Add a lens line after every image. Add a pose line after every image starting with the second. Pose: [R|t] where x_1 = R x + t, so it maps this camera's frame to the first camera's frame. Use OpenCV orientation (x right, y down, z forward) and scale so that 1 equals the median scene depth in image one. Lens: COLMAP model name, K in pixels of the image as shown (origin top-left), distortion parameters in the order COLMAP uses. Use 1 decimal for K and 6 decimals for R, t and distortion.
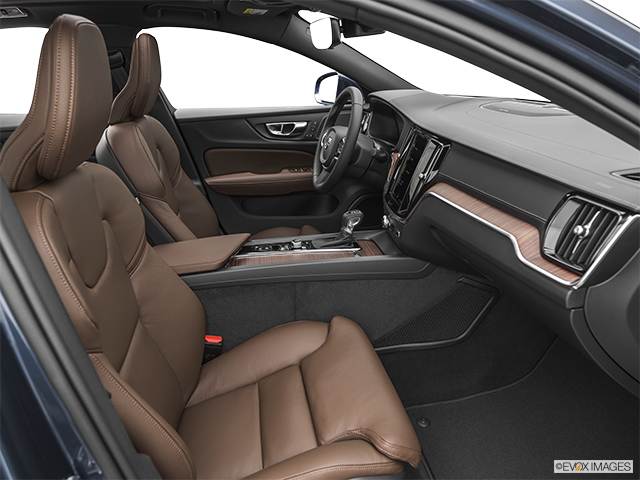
lens RADIAL K [[456.1, 0, 320.0], [0, 456.1, 240.0], [0, 0, 1]] dist [-0.007663, -0.003340]
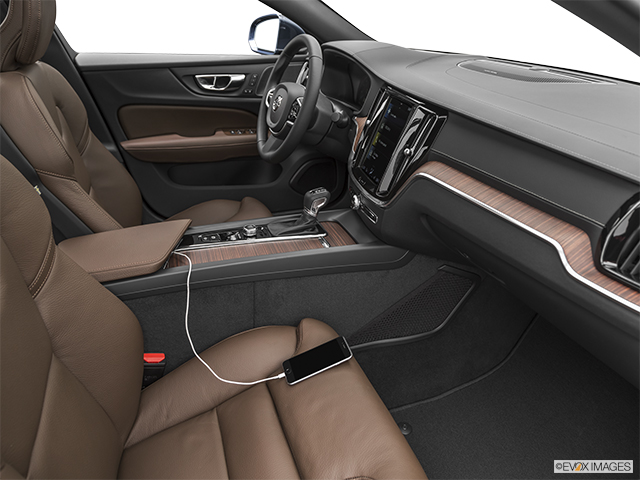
lens RADIAL K [[456.1, 0, 320.0], [0, 456.1, 240.0], [0, 0, 1]] dist [-0.007663, -0.003340]
pose [[0.983684, -0.033451, 0.176770, -0.074899], [0.014729, 0.994238, 0.106177, -0.061341], [-0.179303, -0.101841, 0.978509, 0.172768]]
